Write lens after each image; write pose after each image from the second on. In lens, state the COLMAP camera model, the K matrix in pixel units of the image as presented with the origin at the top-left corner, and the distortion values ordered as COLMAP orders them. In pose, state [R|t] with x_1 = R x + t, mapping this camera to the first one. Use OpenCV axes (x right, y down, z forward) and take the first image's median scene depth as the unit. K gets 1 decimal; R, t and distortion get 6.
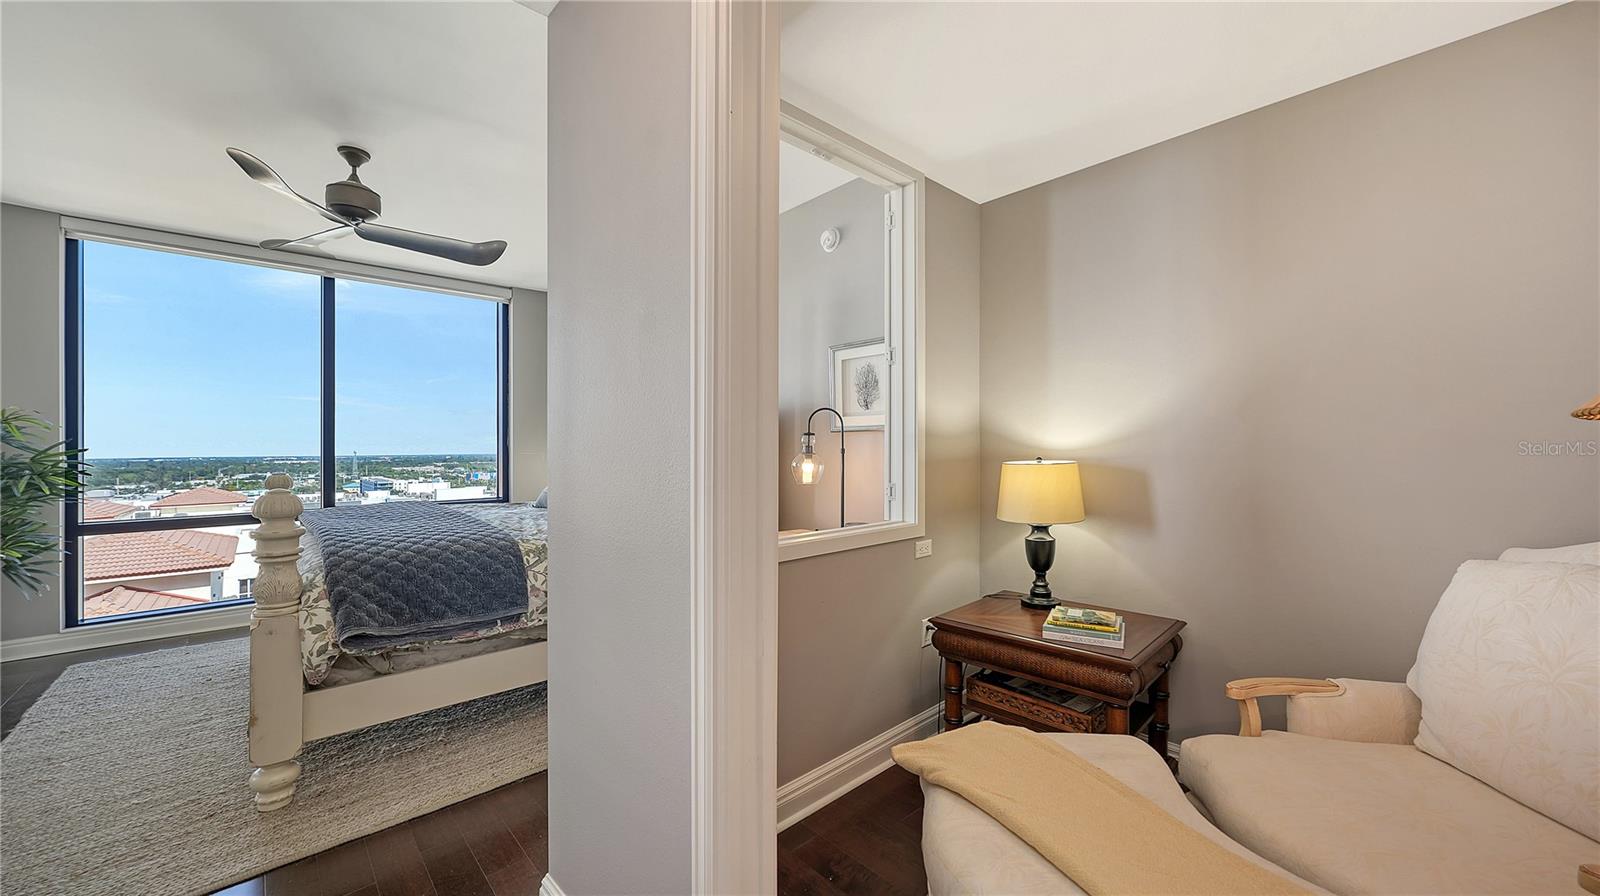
lens RADIAL K [[588.6, 0, 803.0], [0, 588.6, 444.5], [0, 0, 1]] dist [-0.000926, -0.000361]
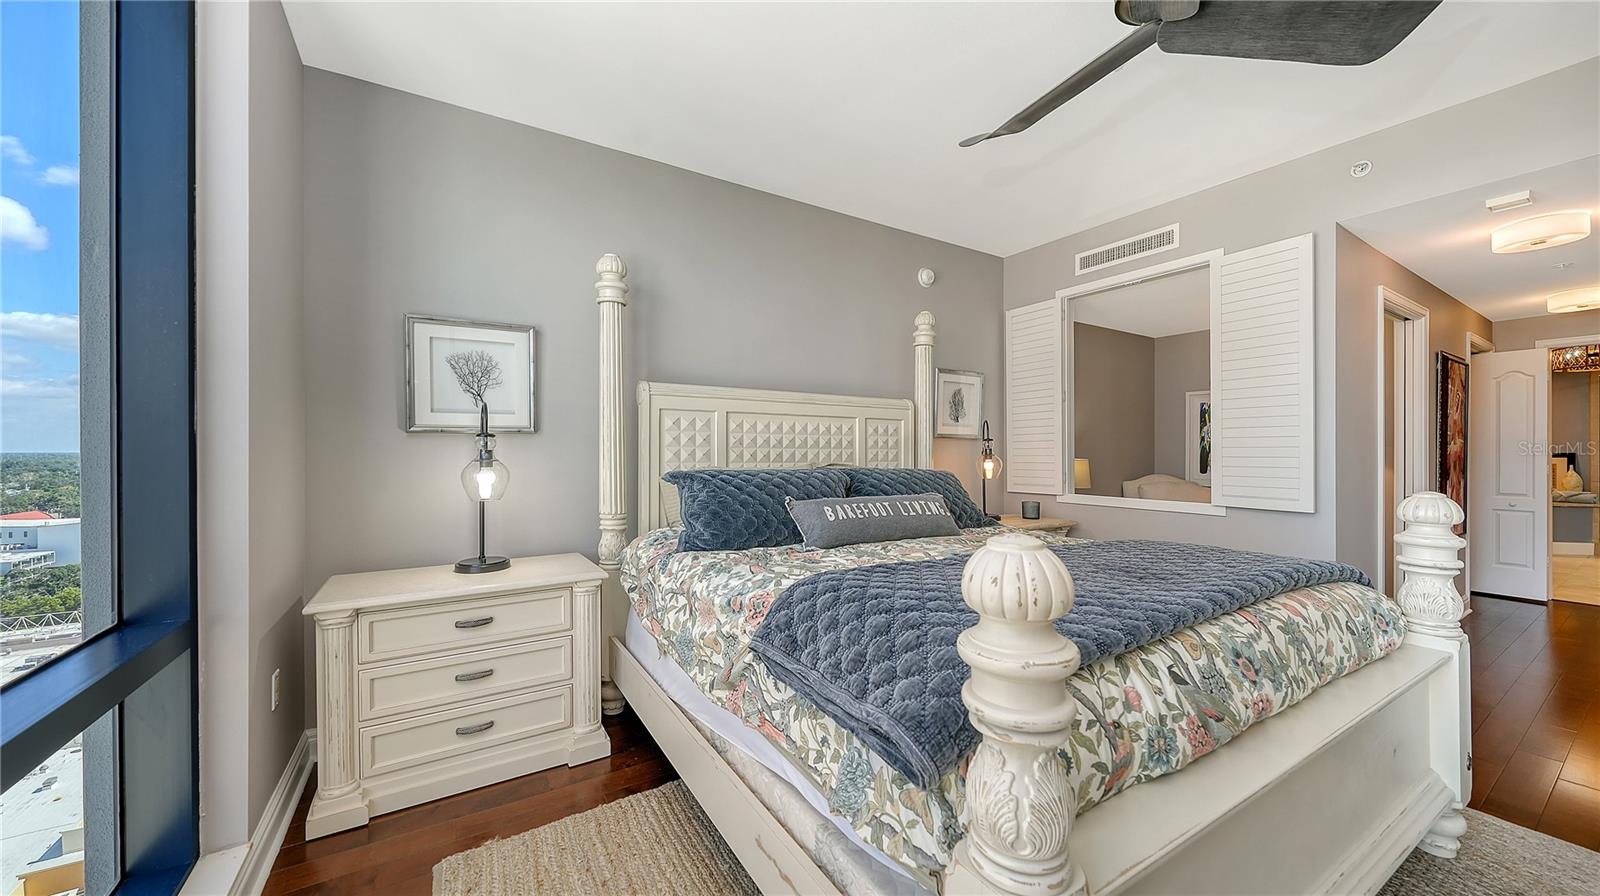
lens RADIAL K [[575.4, 0, 807.0], [0, 575.4, 449.8], [0, 0, 1]] dist [-0.000322, -0.000082]
pose [[0.189596, 0.003077, 0.981857, -1.226887], [0.004922, 0.999980, -0.004085, 0.006454], [-0.981850, 0.005607, 0.189577, 1.087295]]
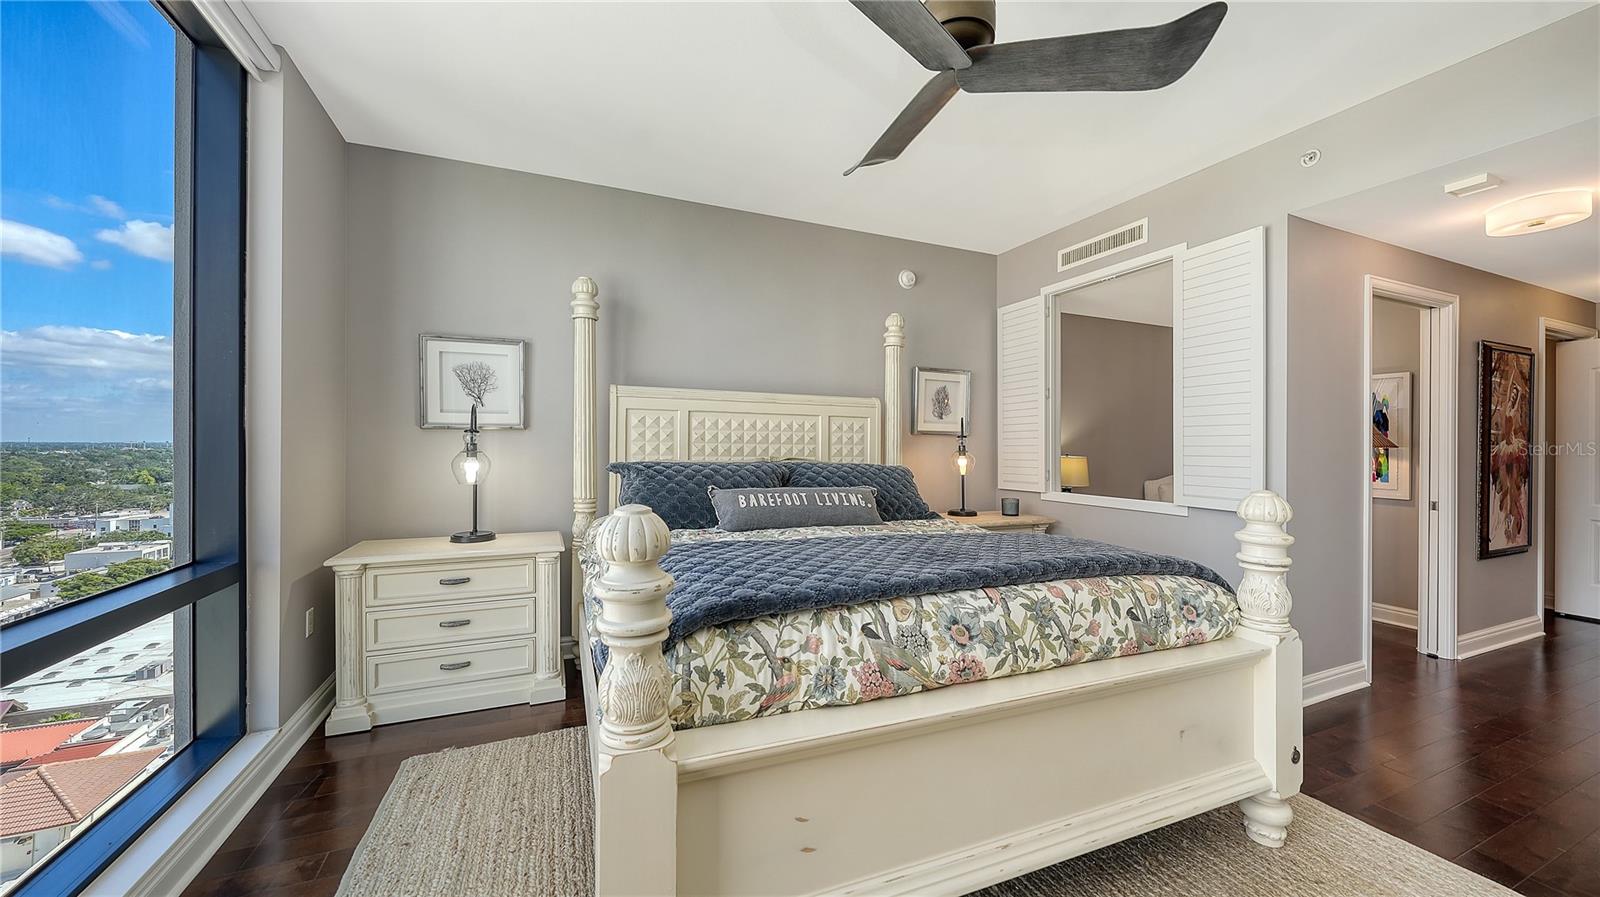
lens RADIAL K [[588.6, 0, 803.0], [0, 588.6, 445.0], [0, 0, 1]] dist [-0.000926, -0.000361]
pose [[0.345389, 0.004965, 0.938446, -1.270610], [-0.003575, 0.999986, -0.003975, 0.006467], [-0.938453, -0.001983, 0.345402, 0.830435]]
